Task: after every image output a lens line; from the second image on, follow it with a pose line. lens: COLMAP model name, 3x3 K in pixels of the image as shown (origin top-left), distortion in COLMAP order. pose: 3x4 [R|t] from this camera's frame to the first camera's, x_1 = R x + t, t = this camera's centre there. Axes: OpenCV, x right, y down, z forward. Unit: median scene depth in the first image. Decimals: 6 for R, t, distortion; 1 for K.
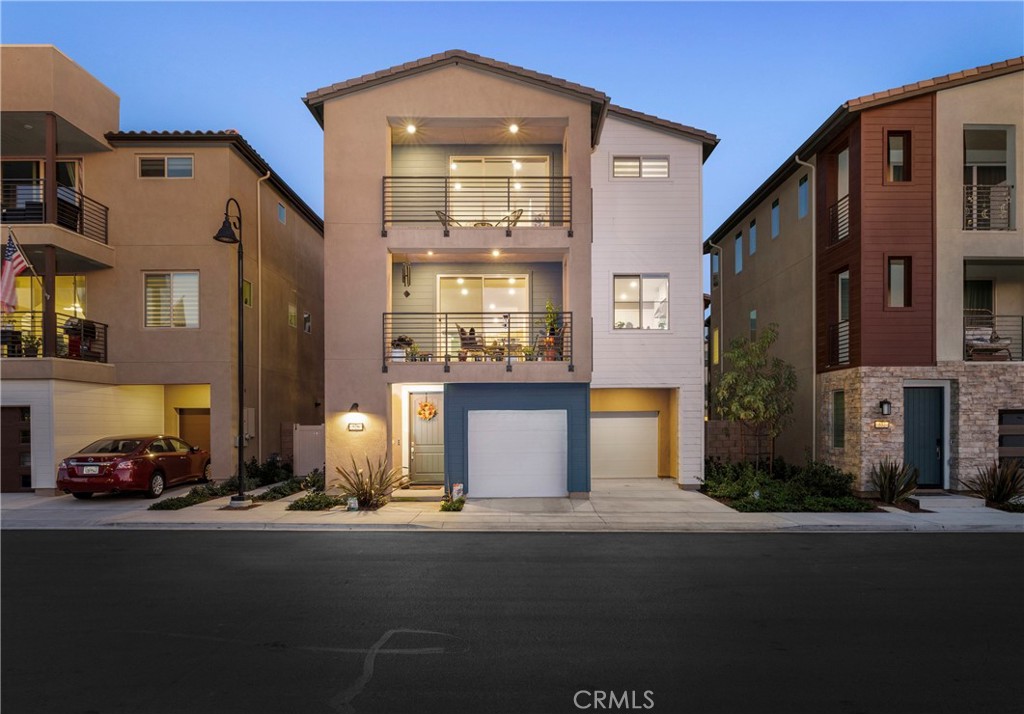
lens RADIAL K [[656.6, 0, 513.6], [0, 656.6, 370.7], [0, 0, 1]] dist [0.000318, 0.001279]
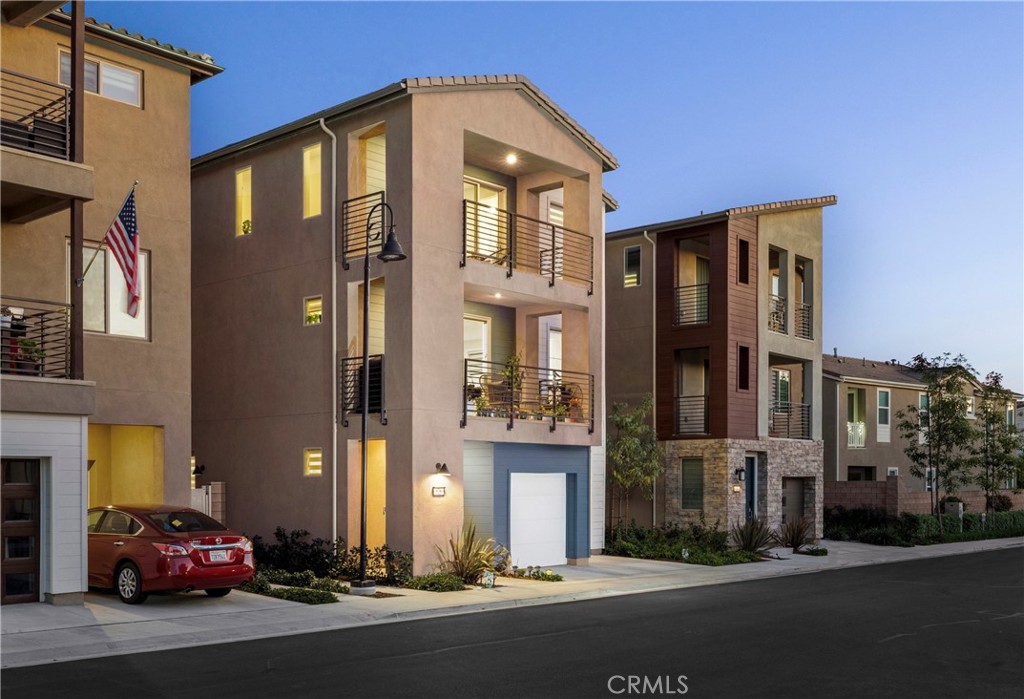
lens RADIAL K [[1067.9, 0, 512.0], [0, 1067.9, 349.5], [0, 0, 1]] dist [0.005099, 0.004529]
pose [[0.665059, 0.096629, 0.740513, -1.139453], [-0.064380, 0.995320, -0.072059, -0.002409], [-0.744011, 0.000249, 0.668168, 0.020312]]
